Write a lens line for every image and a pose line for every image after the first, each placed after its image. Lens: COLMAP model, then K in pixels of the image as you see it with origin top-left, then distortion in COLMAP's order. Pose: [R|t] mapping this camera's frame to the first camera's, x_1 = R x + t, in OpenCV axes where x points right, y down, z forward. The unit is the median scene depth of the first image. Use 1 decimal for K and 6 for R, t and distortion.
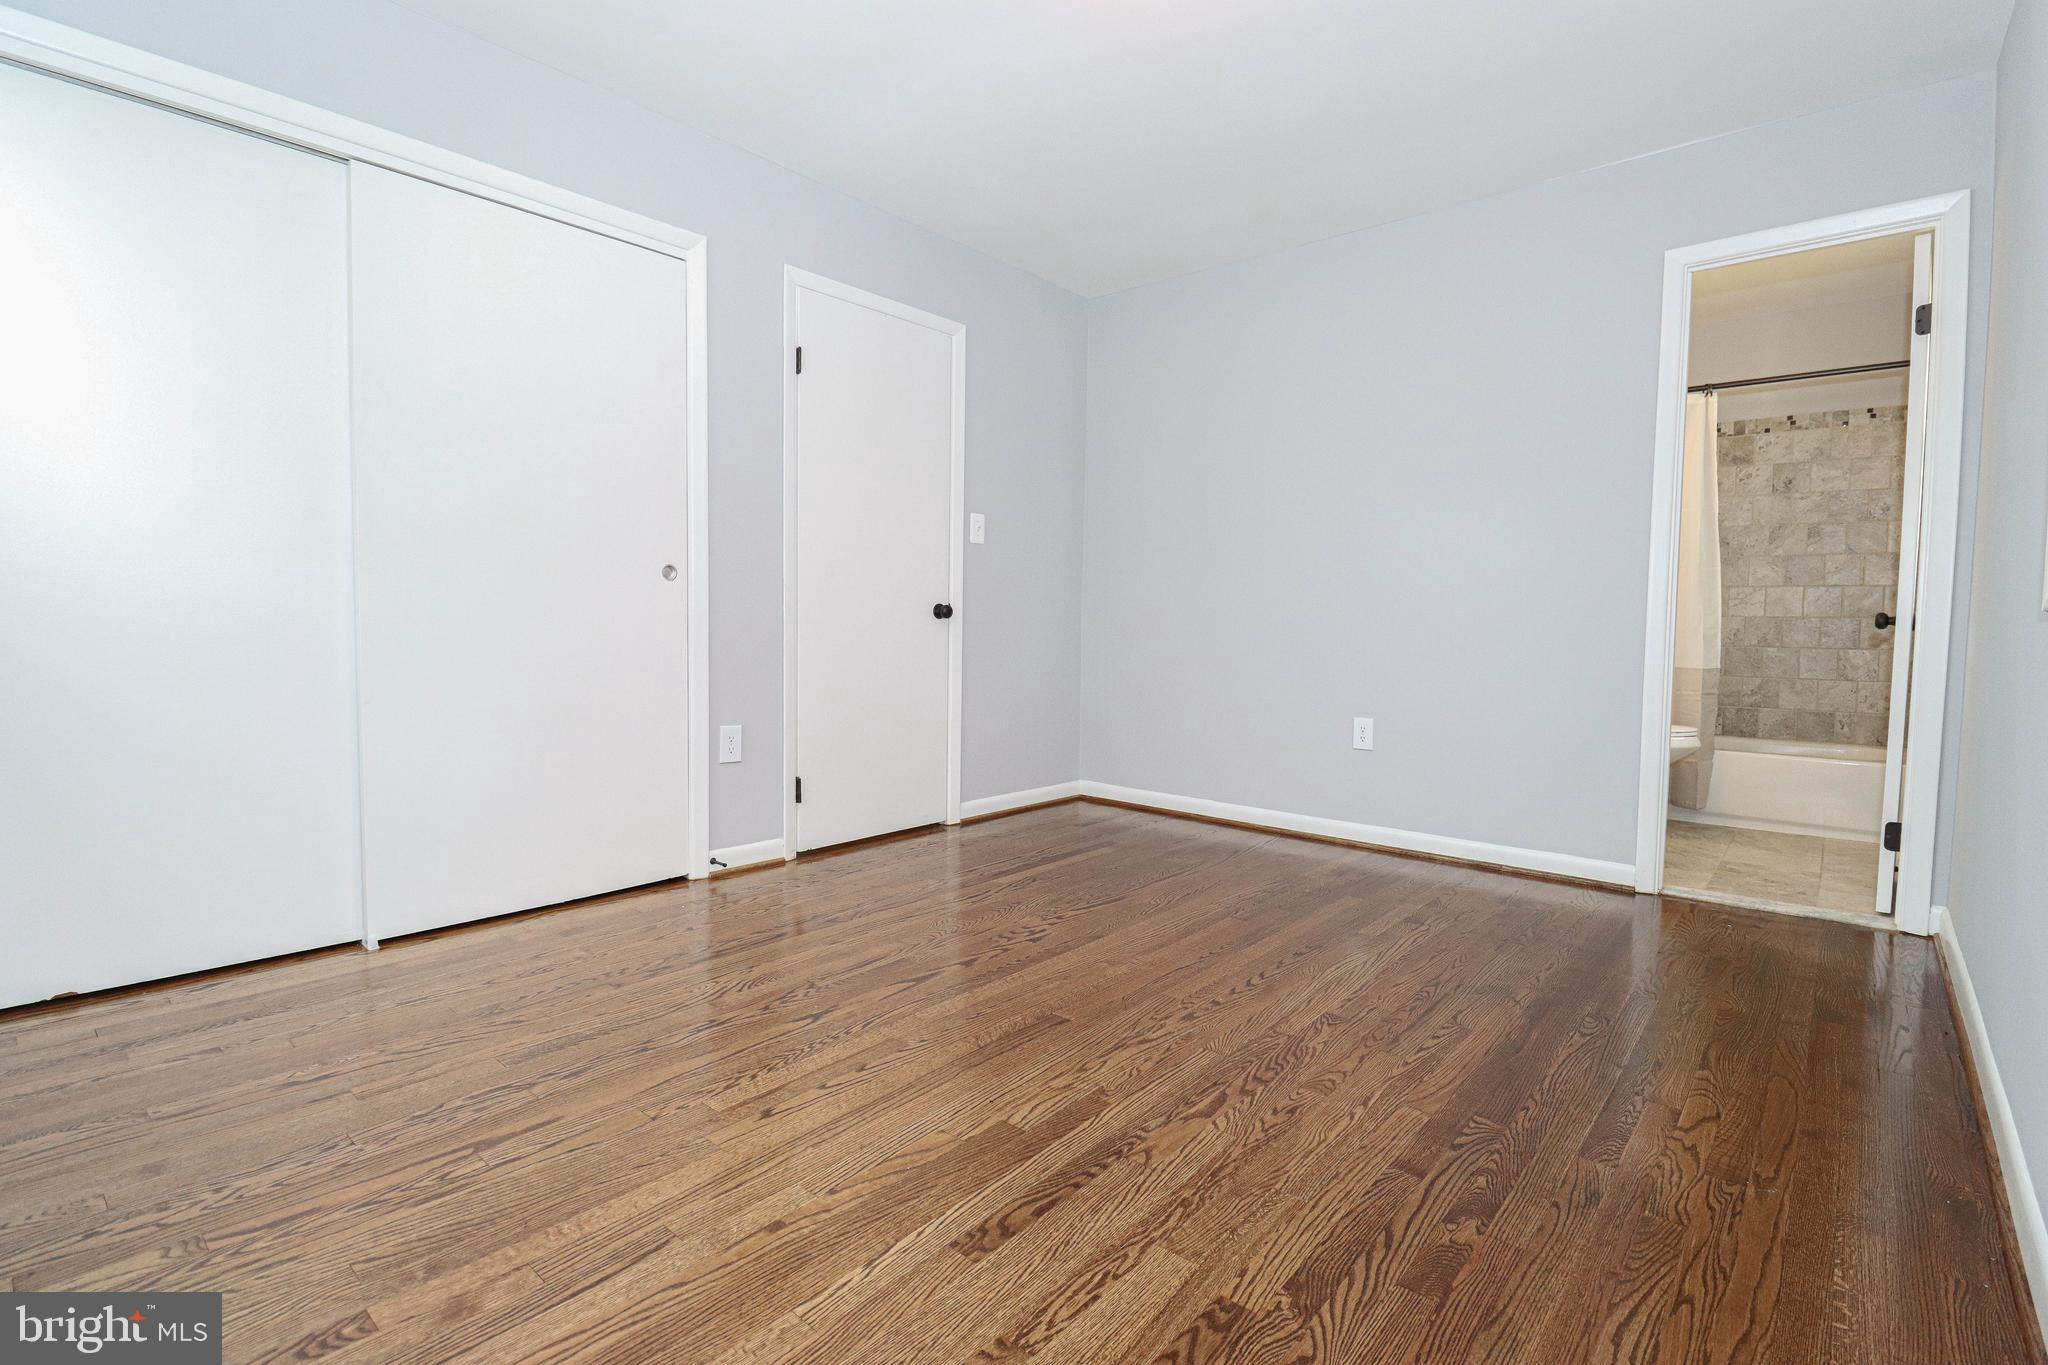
lens RADIAL K [[984.2, 0, 1035.6], [0, 984.2, 669.7], [0, 0, 1]] dist [-0.009258, -0.000378]
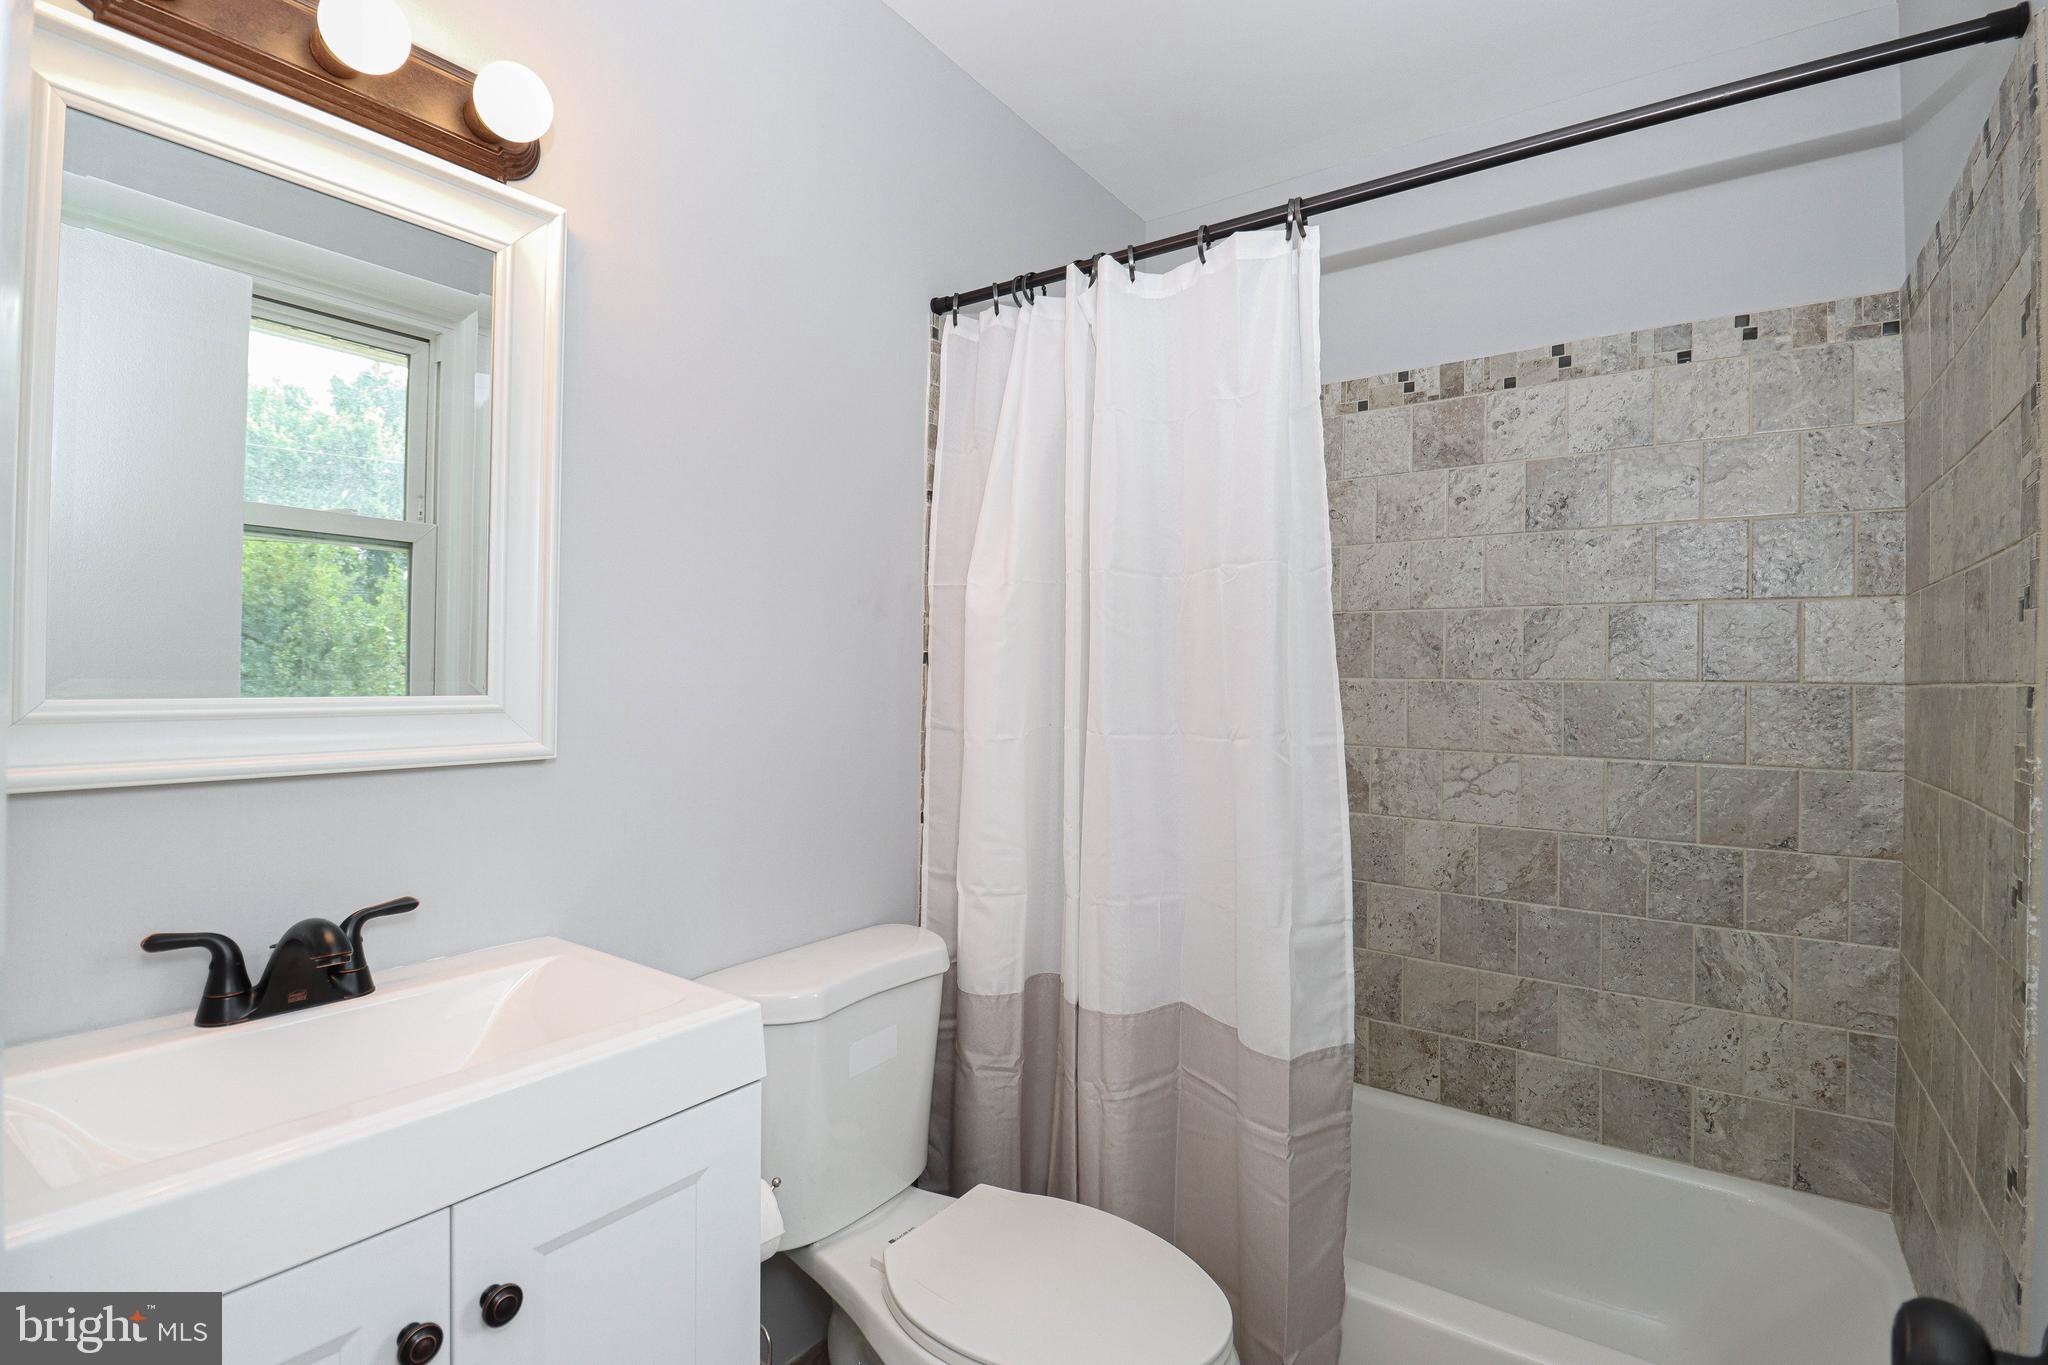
lens RADIAL K [[984.2, 0, 1017.4], [0, 984.2, 674.2], [0, 0, 1]] dist [-0.009258, -0.000378]
pose [[0.997274, 0.000330, 0.073791, 0.514735], [0.004030, 0.998254, -0.058931, -0.097324], [-0.073682, 0.059067, 0.995531, 0.614392]]
